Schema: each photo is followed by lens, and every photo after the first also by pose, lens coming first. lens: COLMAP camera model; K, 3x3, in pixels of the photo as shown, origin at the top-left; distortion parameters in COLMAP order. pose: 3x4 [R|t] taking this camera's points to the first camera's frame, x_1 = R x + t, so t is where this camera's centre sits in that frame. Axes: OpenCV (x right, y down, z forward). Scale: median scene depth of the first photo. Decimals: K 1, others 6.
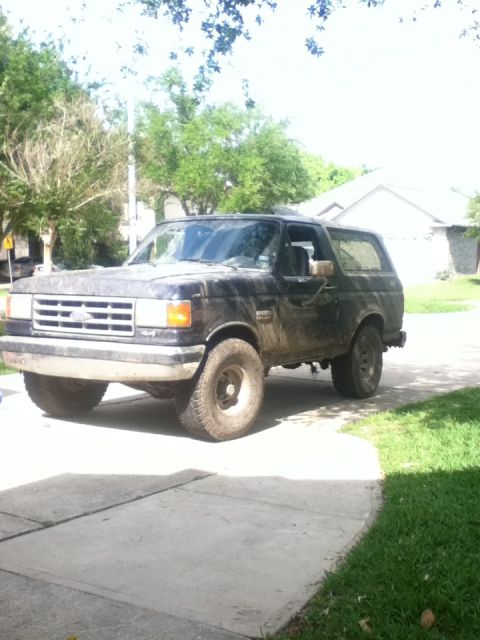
lens RADIAL K [[778.5, 0, 240.0], [0, 778.5, 320.0], [0, 0, 1]] dist [0.021279, -0.021894]
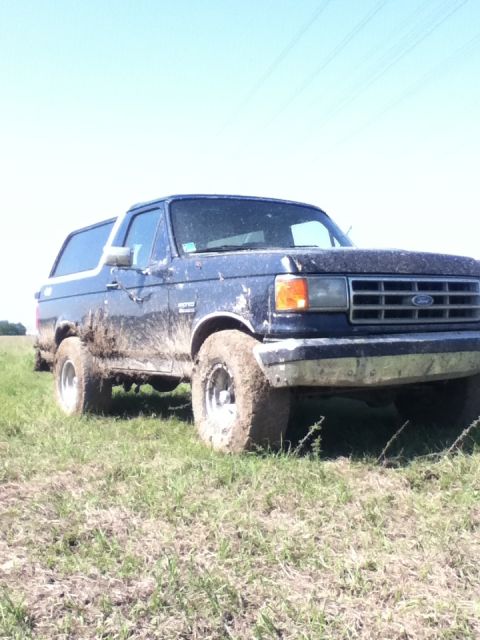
lens RADIAL K [[778.5, 0, 240.0], [0, 778.5, 320.0], [0, 0, 1]] dist [0.021279, -0.021894]
pose [[0.433934, -0.018101, 0.900763, -0.938174], [0.084304, 0.996227, -0.020593, 0.013691], [-0.896992, 0.084874, 0.433823, 0.784496]]
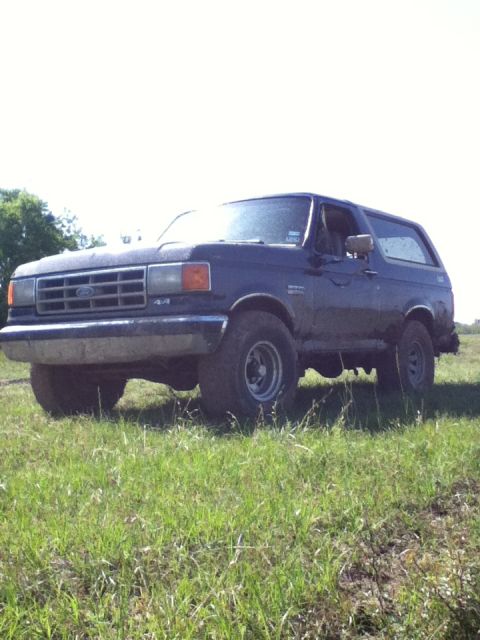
lens RADIAL K [[778.5, 0, 240.0], [0, 778.5, 320.0], [0, 0, 1]] dist [0.021279, -0.021894]
pose [[0.998067, -0.036937, -0.049971, 0.010277], [0.032113, 0.995042, -0.094124, 0.108497], [0.053199, 0.092338, 0.994306, 0.128501]]
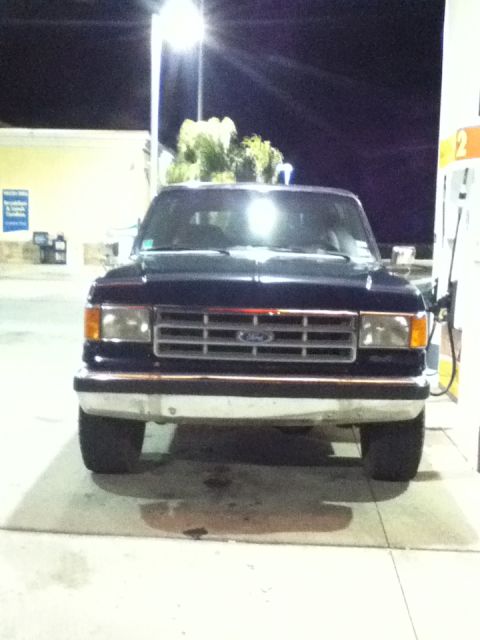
lens RADIAL K [[778.5, 0, 240.0], [0, 778.5, 320.0], [0, 0, 1]] dist [0.021279, -0.021894]
pose [[0.851193, -0.051739, 0.522296, -0.548784], [0.017049, 0.997330, 0.071011, -0.066566], [-0.524575, -0.051540, 0.849802, 0.399789]]
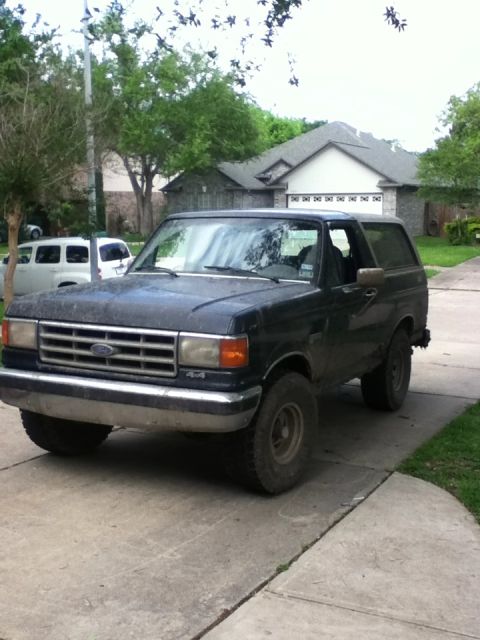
lens RADIAL K [[778.5, 0, 240.0], [0, 778.5, 320.0], [0, 0, 1]] dist [0.021279, -0.021894]
pose [[0.995837, -0.016146, 0.089713, -0.128827], [0.010541, 0.997983, 0.062598, -0.081279], [-0.090543, -0.061392, 0.993999, 0.170621]]
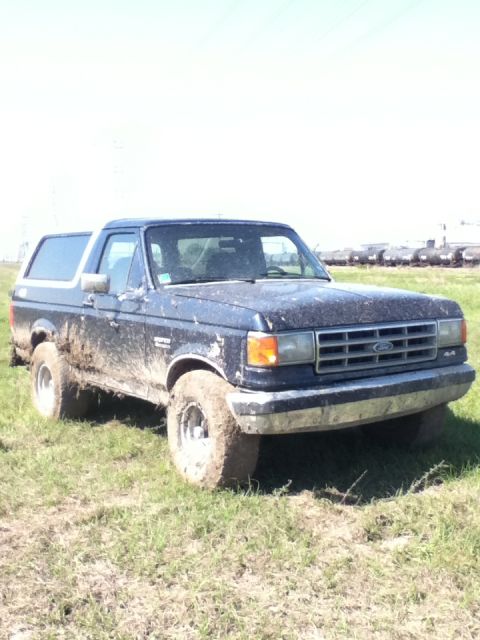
lens RADIAL K [[778.5, 0, 240.0], [0, 778.5, 320.0], [0, 0, 1]] dist [0.021279, -0.021894]
pose [[0.391607, -0.093662, 0.915353, -0.982323], [0.072703, 0.994845, 0.070692, -0.100425], [-0.917256, 0.038866, 0.396398, 0.765173]]
